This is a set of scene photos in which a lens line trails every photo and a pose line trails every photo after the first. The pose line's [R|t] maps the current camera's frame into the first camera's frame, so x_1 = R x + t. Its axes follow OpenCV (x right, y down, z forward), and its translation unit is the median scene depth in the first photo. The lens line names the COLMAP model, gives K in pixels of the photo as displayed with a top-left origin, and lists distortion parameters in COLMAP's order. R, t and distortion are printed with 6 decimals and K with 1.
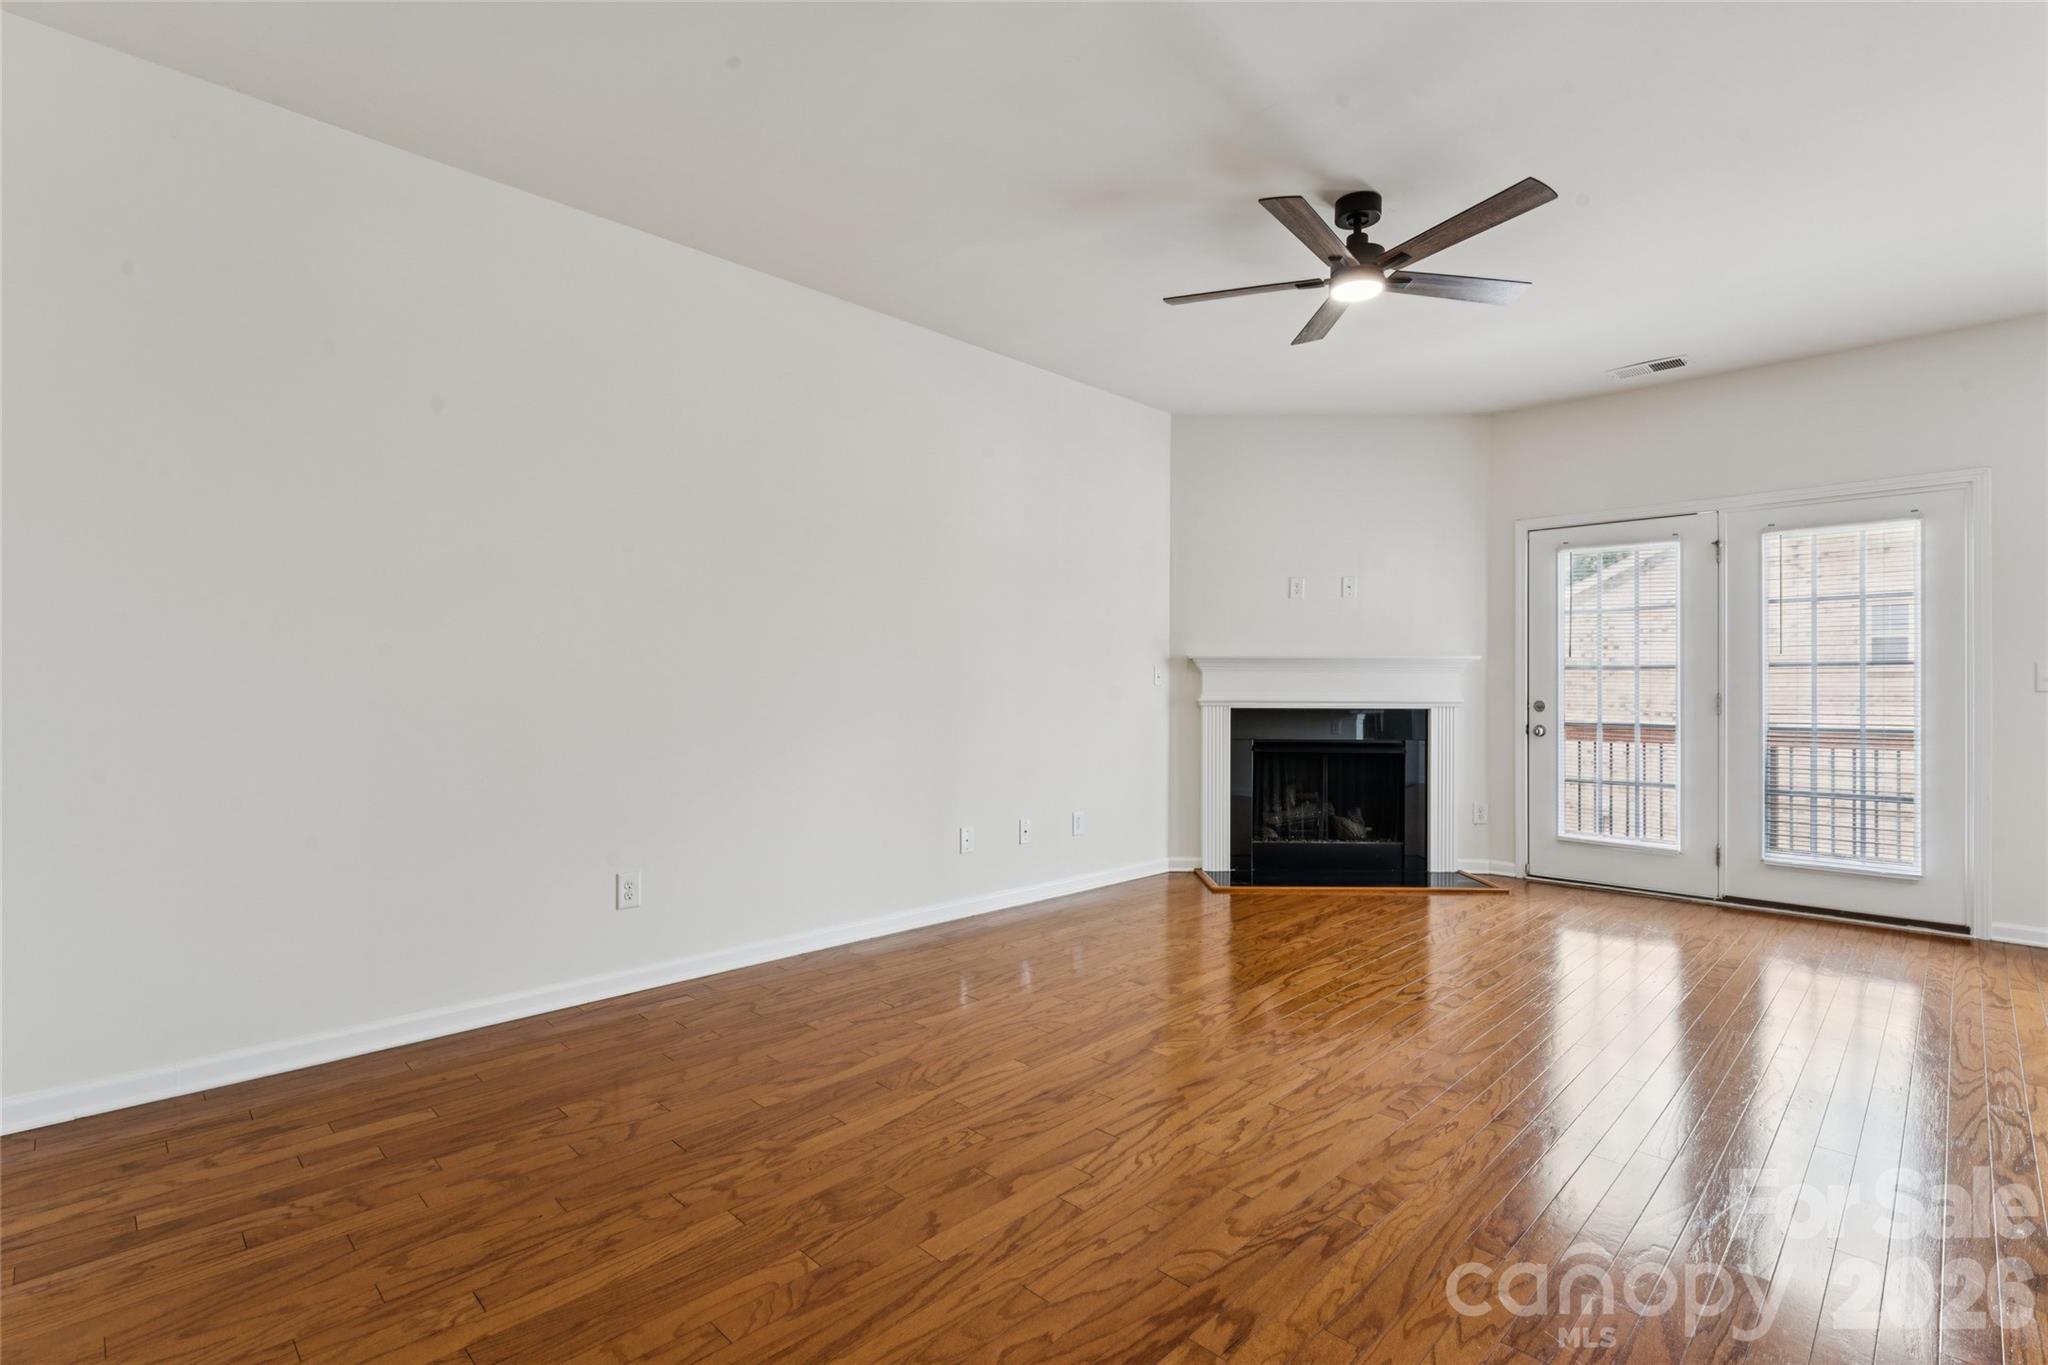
lens RADIAL K [[944.7, 0, 1021.6], [0, 944.7, 674.5], [0, 0, 1]] dist [0.001732, -0.000075]
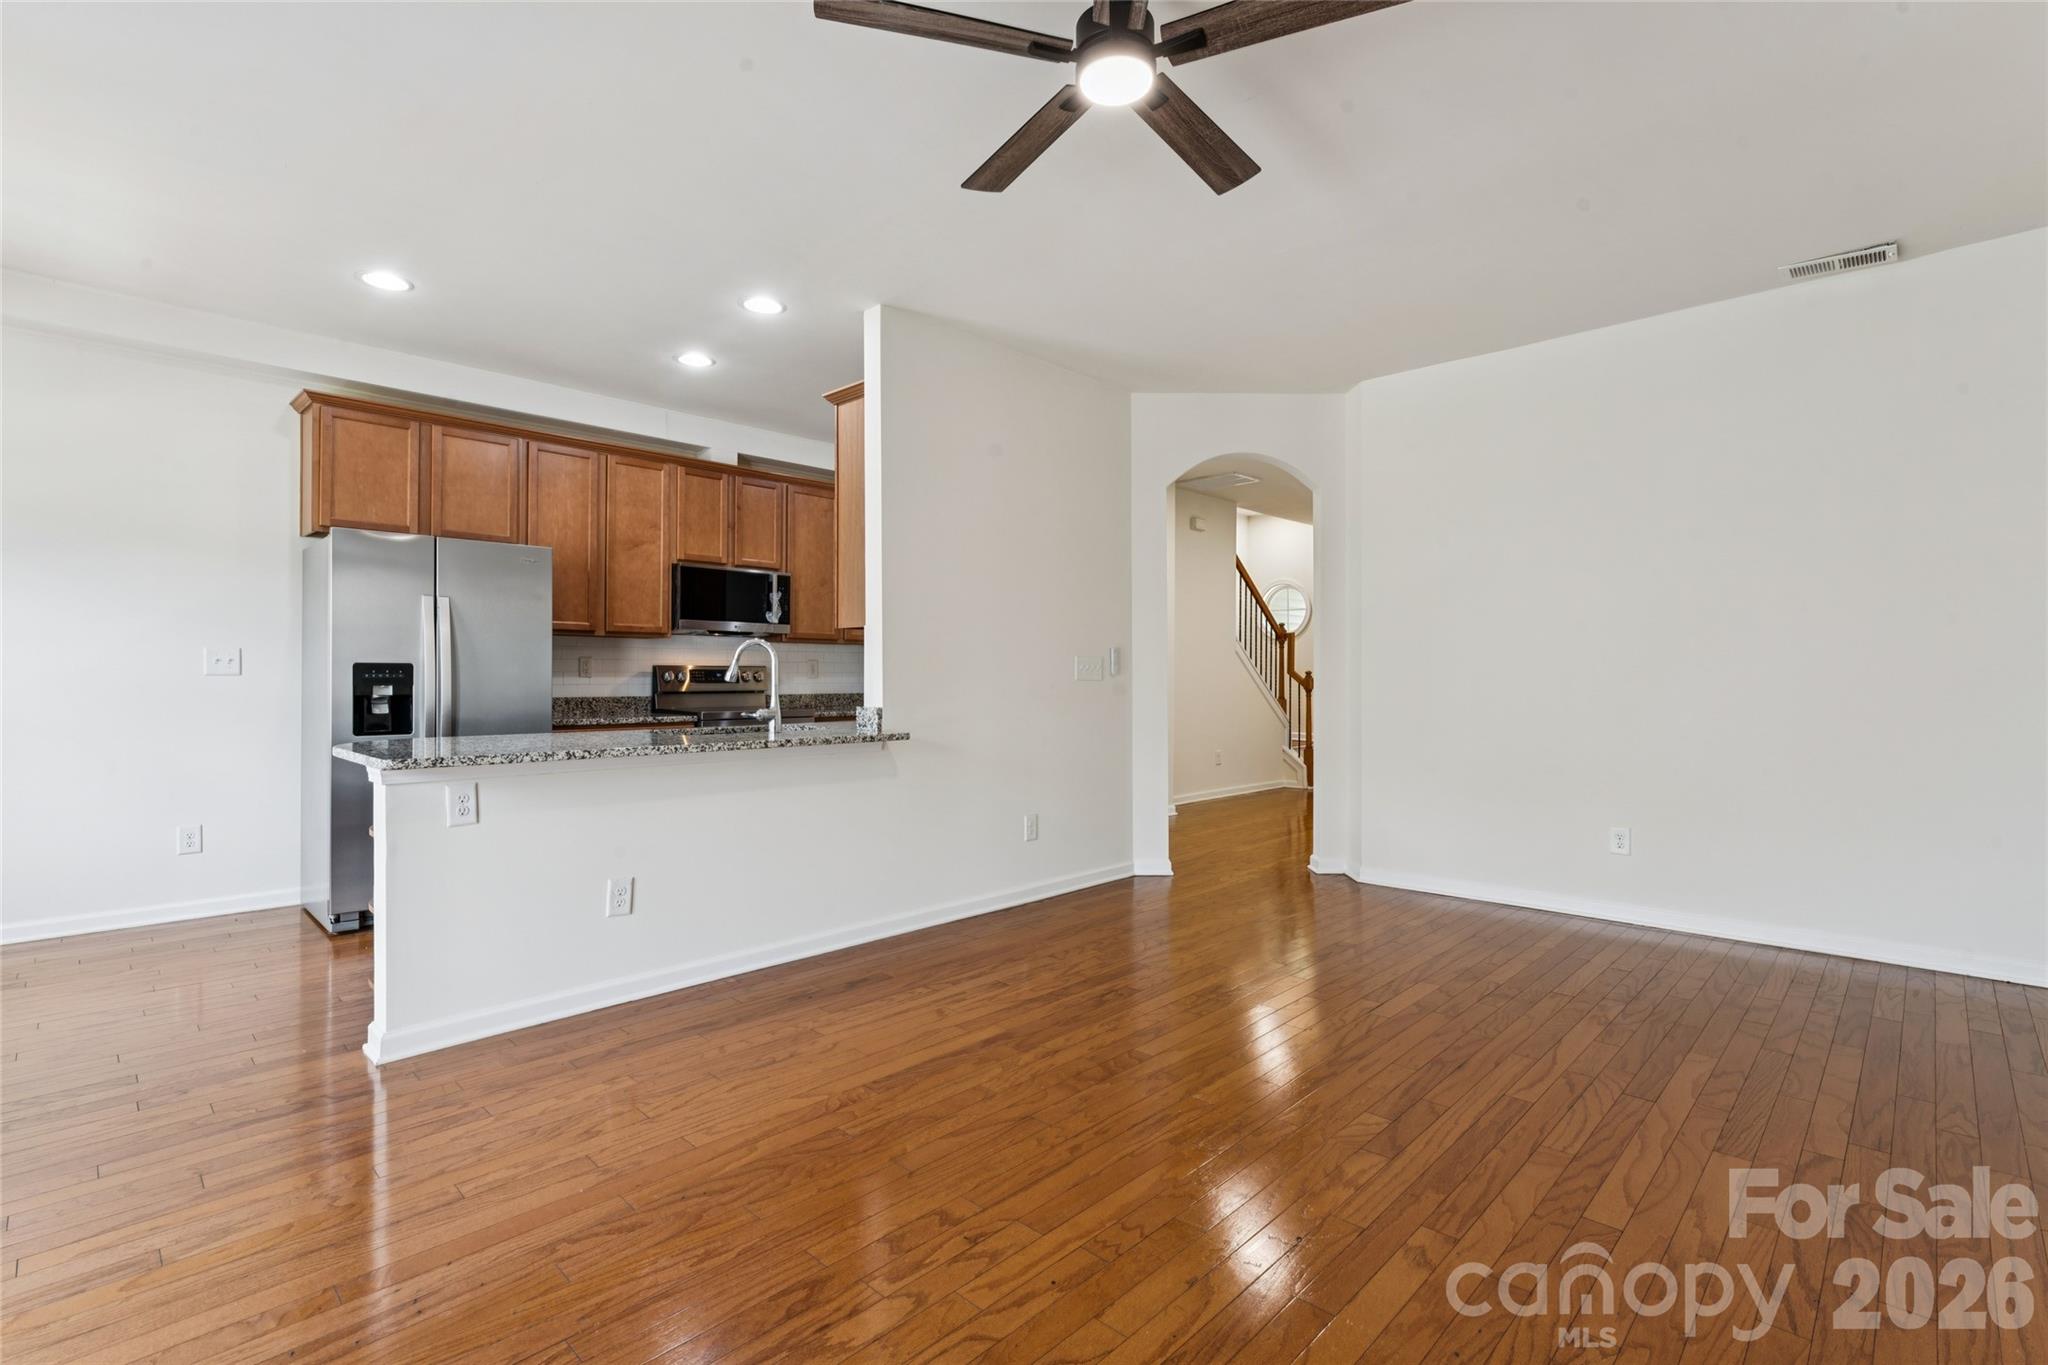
lens RADIAL K [[944.7, 0, 1025.1], [0, 944.7, 675.6], [0, 0, 1]] dist [0.001732, -0.000075]
pose [[-0.999862, -0.006369, -0.015367, 0.253645], [-0.006185, 0.999909, -0.011973, 0.010197], [0.015442, -0.011876, -0.999810, 0.985139]]
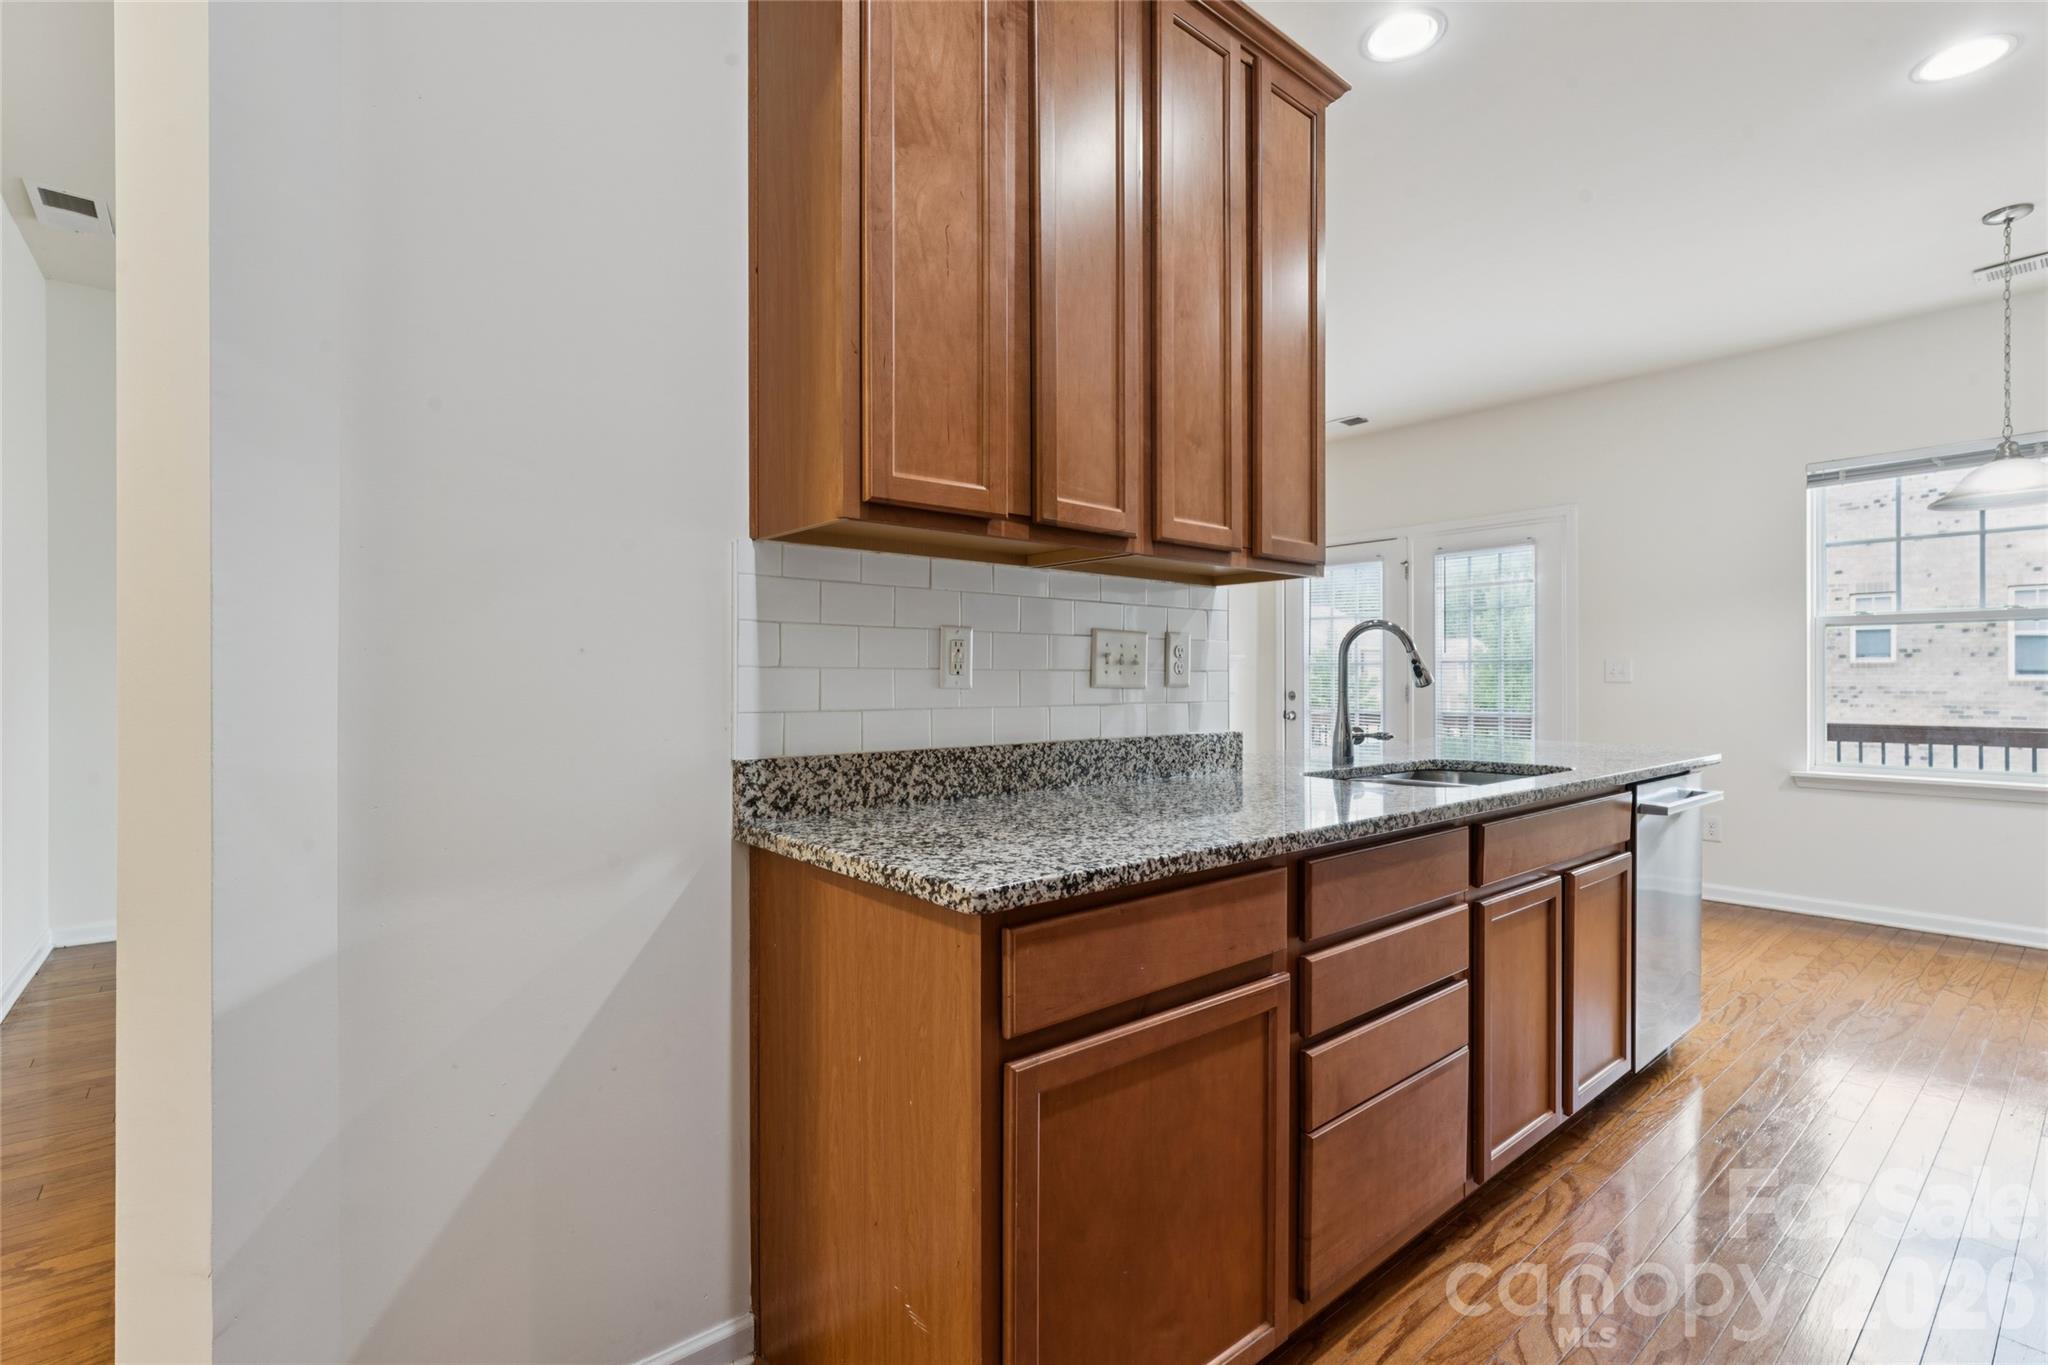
lens RADIAL K [[944.7, 0, 1010.4], [0, 944.7, 667.8], [0, 0, 1]] dist [0.001732, -0.000075]
pose [[0.994517, -0.001447, -0.104565, 0.324204], [0.001499, 0.999999, 0.000419, -0.003590], [0.104564, -0.000574, 0.994518, -0.257381]]
